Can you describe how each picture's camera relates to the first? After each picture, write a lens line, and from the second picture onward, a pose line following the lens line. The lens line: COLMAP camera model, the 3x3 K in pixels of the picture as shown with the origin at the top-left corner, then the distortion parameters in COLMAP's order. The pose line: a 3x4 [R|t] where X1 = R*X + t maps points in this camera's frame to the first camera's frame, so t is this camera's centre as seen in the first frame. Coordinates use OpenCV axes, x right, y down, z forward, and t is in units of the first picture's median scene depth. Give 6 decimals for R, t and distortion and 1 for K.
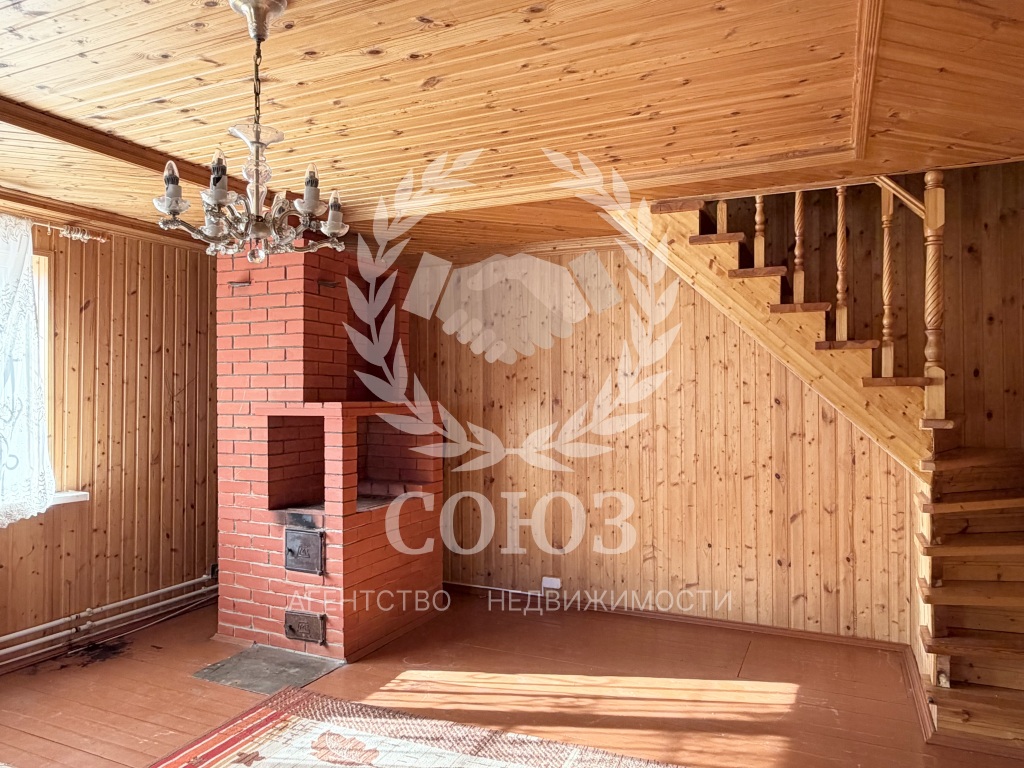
lens RADIAL K [[713.1, 0, 509.2], [0, 713.1, 384.7], [0, 0, 1]] dist [-0.002866, 0.006728]
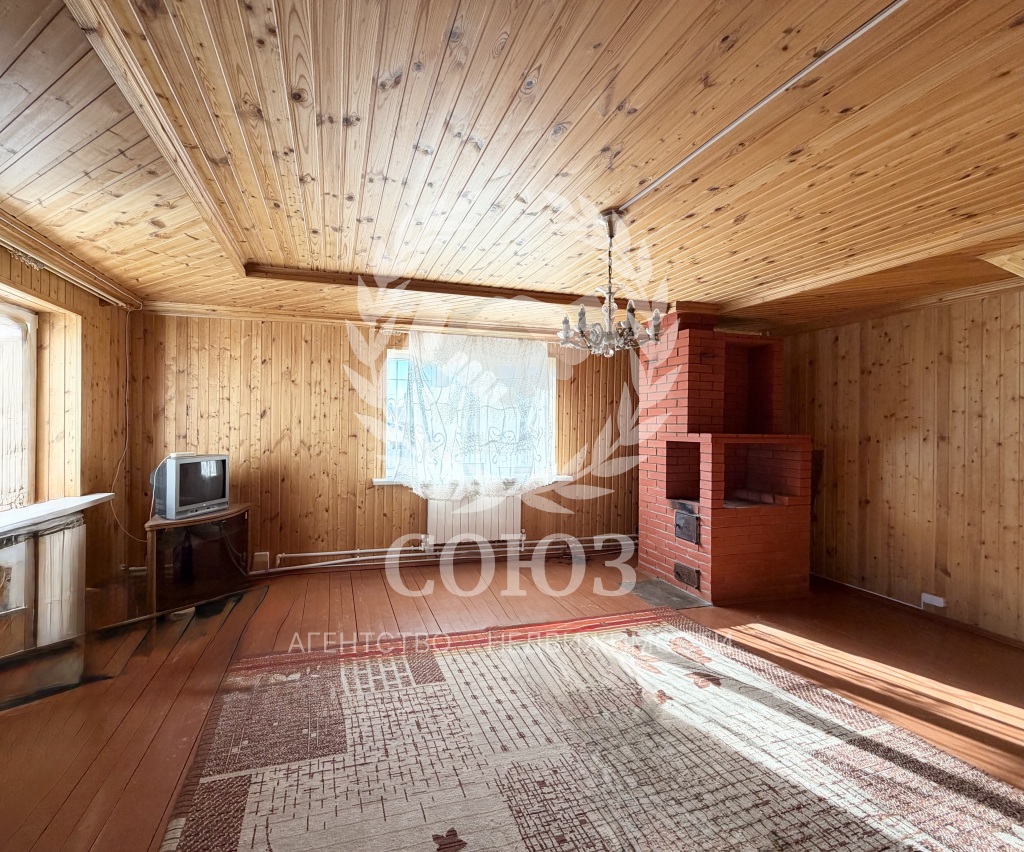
lens RADIAL K [[456.3, 0, 456.0], [0, 456.3, 427.3], [0, 0, 1]] dist [0.004392, 0.000342]
pose [[0.643433, 0.013417, -0.765385, 0.154376], [-0.003686, 0.999889, 0.014430, -0.000909], [0.765494, -0.006464, 0.643411, -0.042297]]
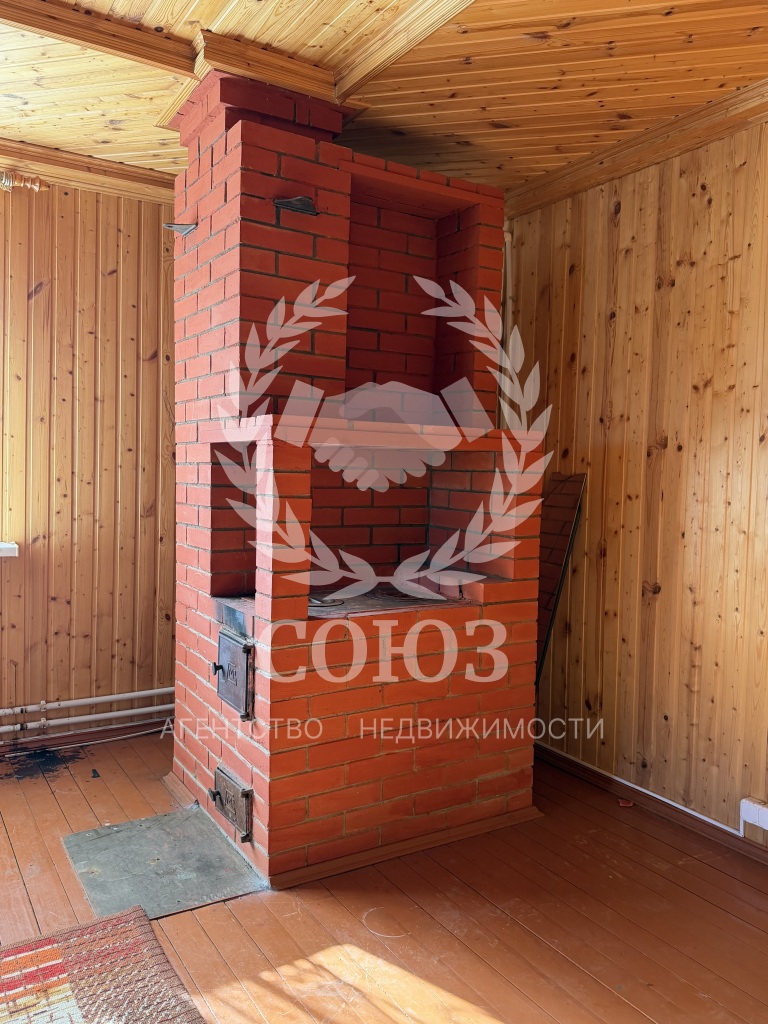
lens RADIAL K [[795.7, 0, 382.6], [0, 795.7, 515.6], [0, 0, 1]] dist [0.037855, -0.041029]
pose [[0.834369, 0.054630, -0.548493, 0.161918], [-0.020177, 0.997437, 0.068652, 0.056940], [0.550837, -0.046214, 0.833332, 0.522859]]
